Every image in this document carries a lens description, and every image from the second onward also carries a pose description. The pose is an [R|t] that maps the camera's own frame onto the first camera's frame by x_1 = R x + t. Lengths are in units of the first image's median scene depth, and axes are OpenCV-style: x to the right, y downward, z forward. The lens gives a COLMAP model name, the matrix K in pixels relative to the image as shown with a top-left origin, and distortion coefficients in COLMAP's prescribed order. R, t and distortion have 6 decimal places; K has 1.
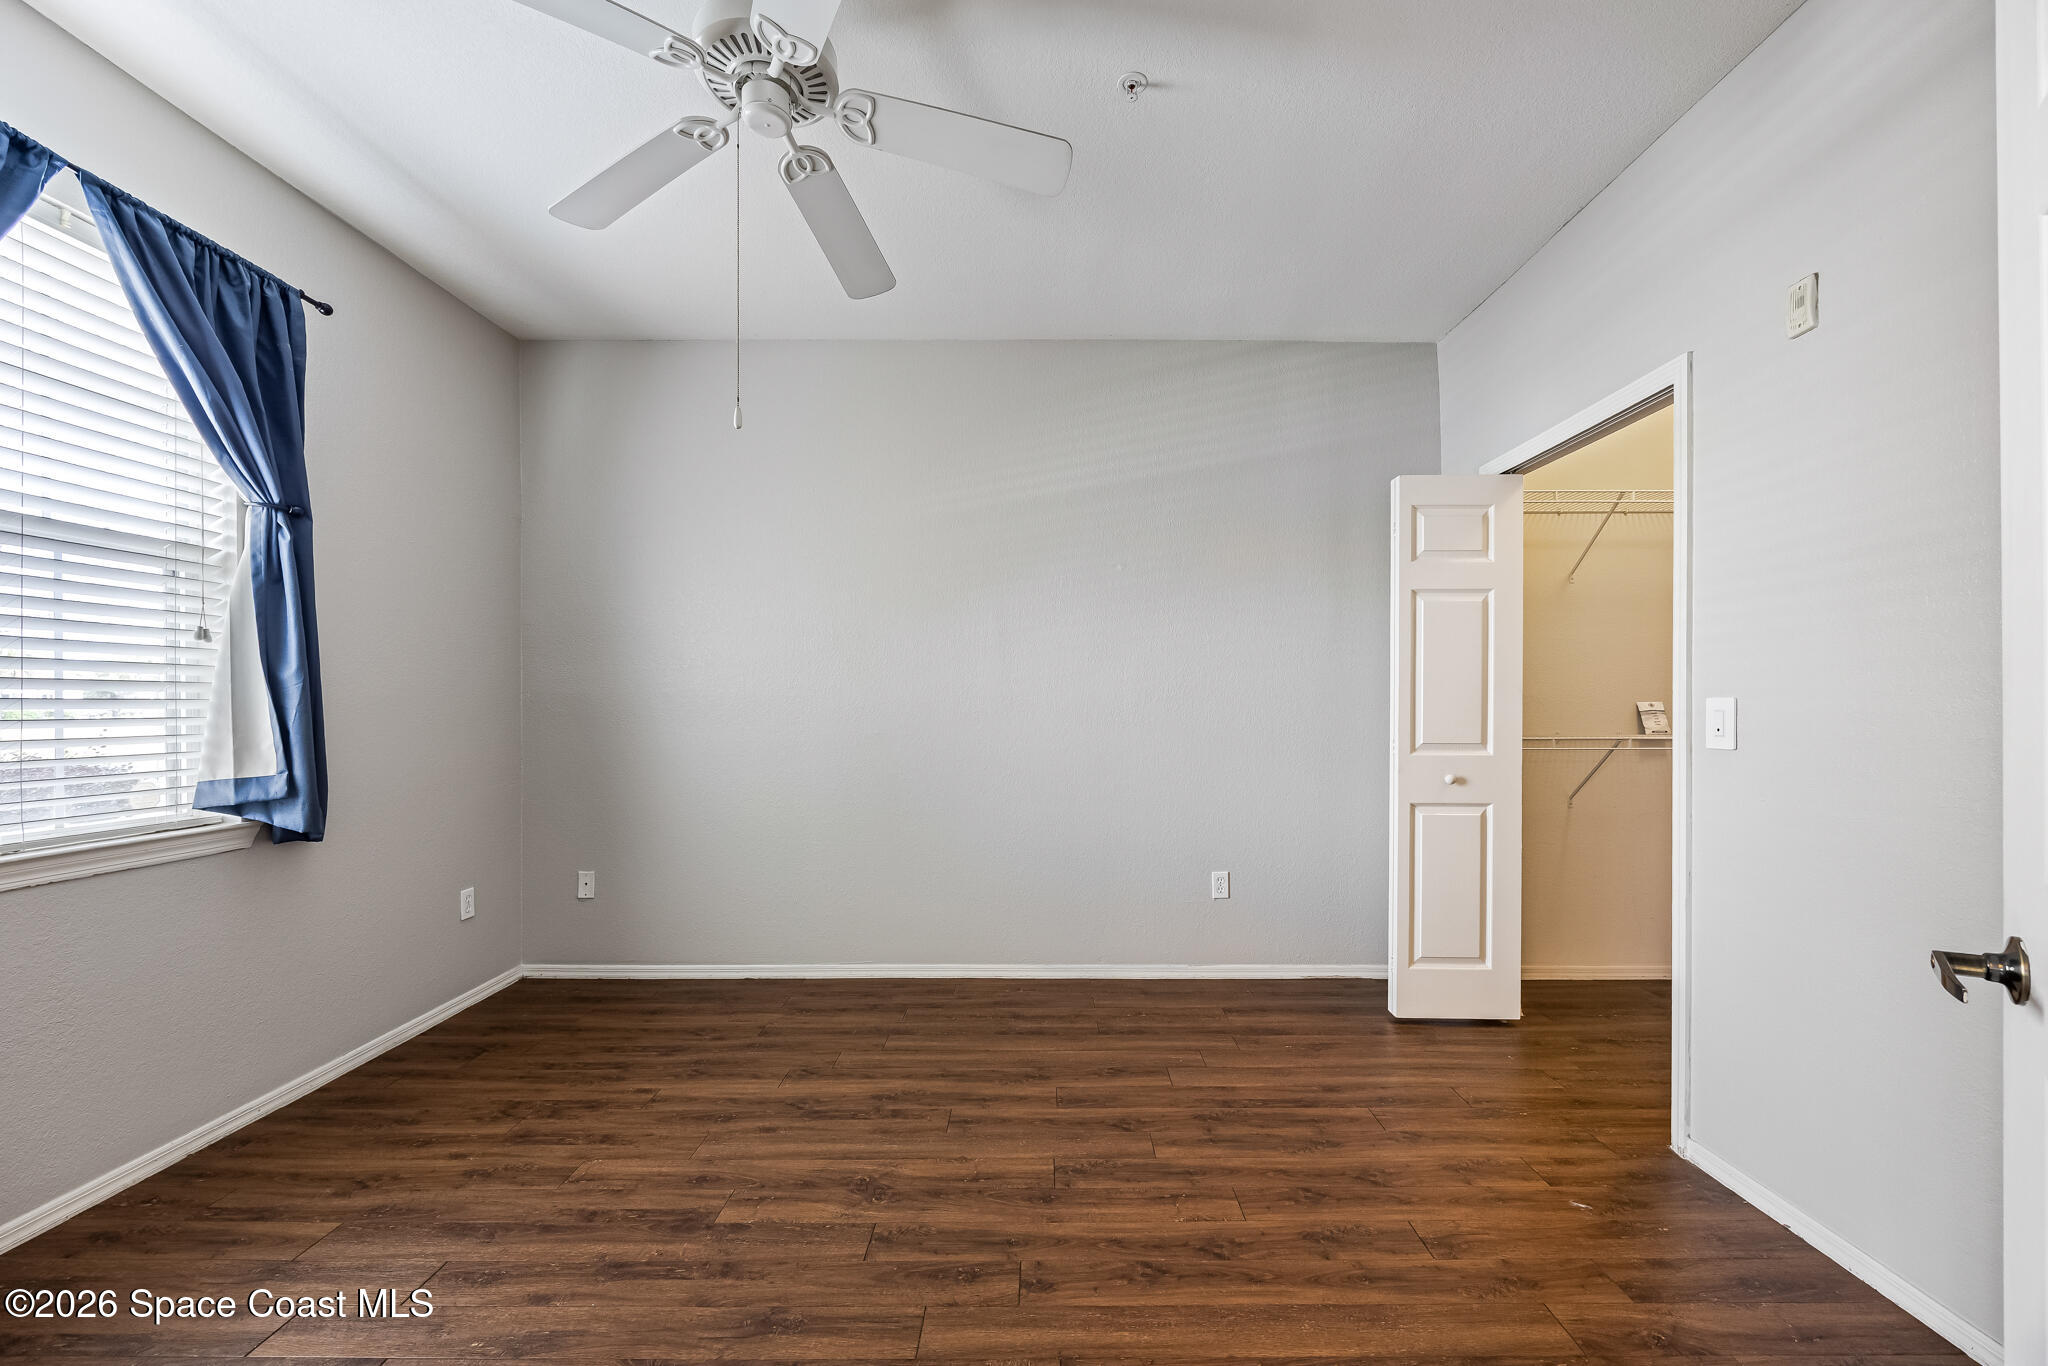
lens RADIAL K [[780.6, 0, 1028.9], [0, 780.6, 700.1], [0, 0, 1]] dist [-0.004383, 0.001405]
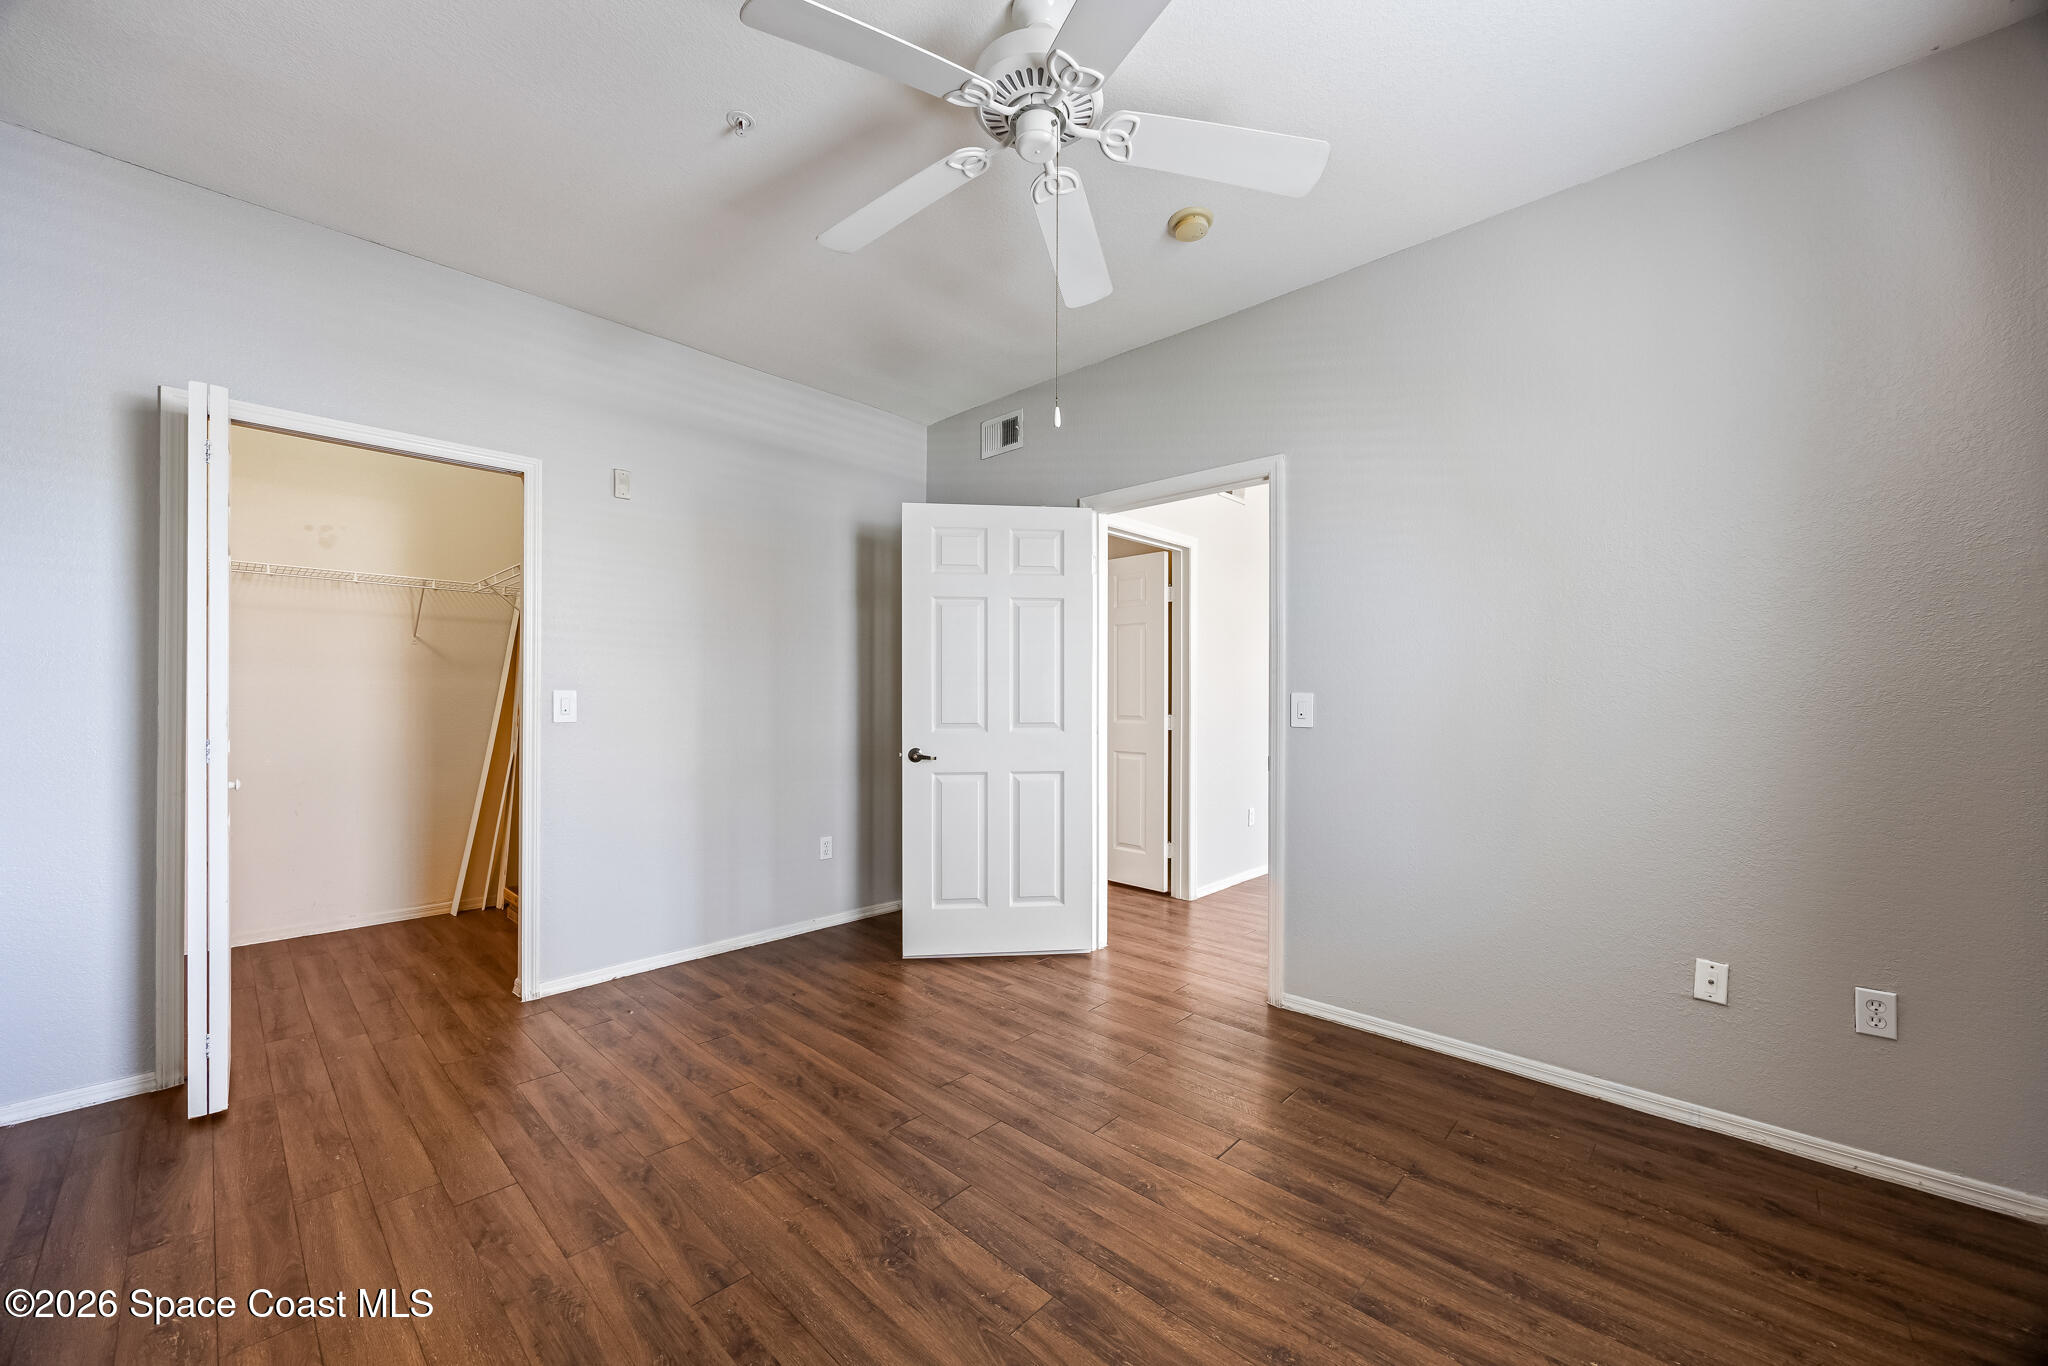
lens RADIAL K [[780.6, 0, 1025.9], [0, 780.6, 691.9], [0, 0, 1]] dist [-0.004383, 0.001405]
pose [[-0.737005, 0.001322, 0.675886, -1.002927], [-0.010594, 0.999853, -0.013508, 0.013143], [-0.675805, -0.017116, -0.736882, 1.731061]]
